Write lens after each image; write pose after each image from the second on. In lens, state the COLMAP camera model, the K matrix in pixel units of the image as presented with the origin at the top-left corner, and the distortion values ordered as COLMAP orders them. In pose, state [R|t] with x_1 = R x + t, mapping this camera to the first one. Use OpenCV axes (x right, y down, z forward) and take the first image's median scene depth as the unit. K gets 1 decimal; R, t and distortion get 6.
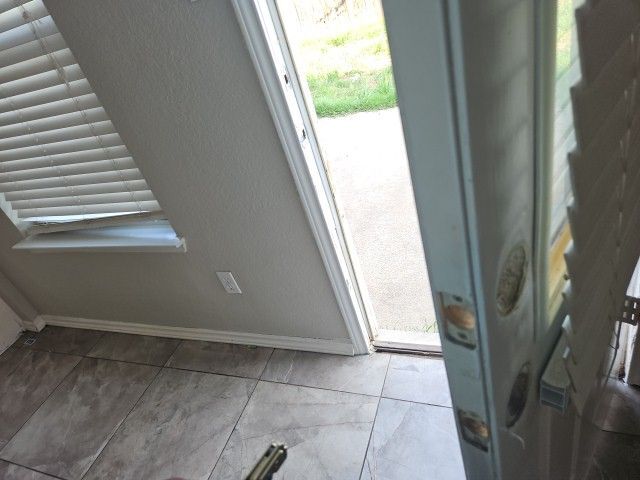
lens RADIAL K [[429.0, 0, 322.6], [0, 429.0, 236.7], [0, 0, 1]] dist [0.045955, -0.043301]
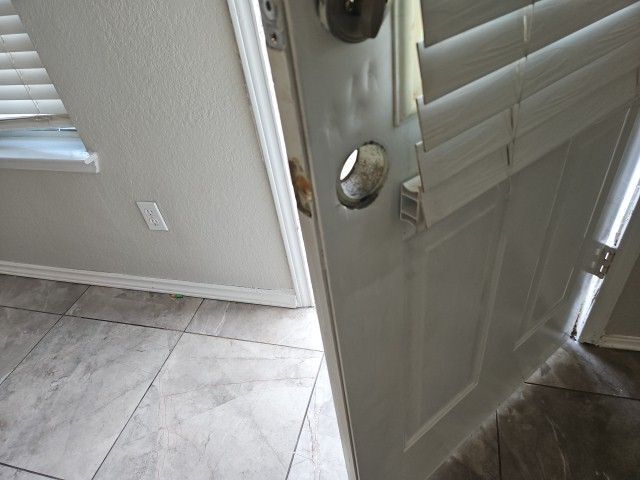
lens RADIAL K [[429.0, 0, 325.4], [0, 429.0, 246.8], [0, 0, 1]] dist [0.045955, -0.043301]
pose [[0.983207, 0.067330, 0.169621, -0.027993], [-0.080437, 0.994183, 0.071621, 0.081014], [-0.163813, -0.084062, 0.982903, 0.123427]]
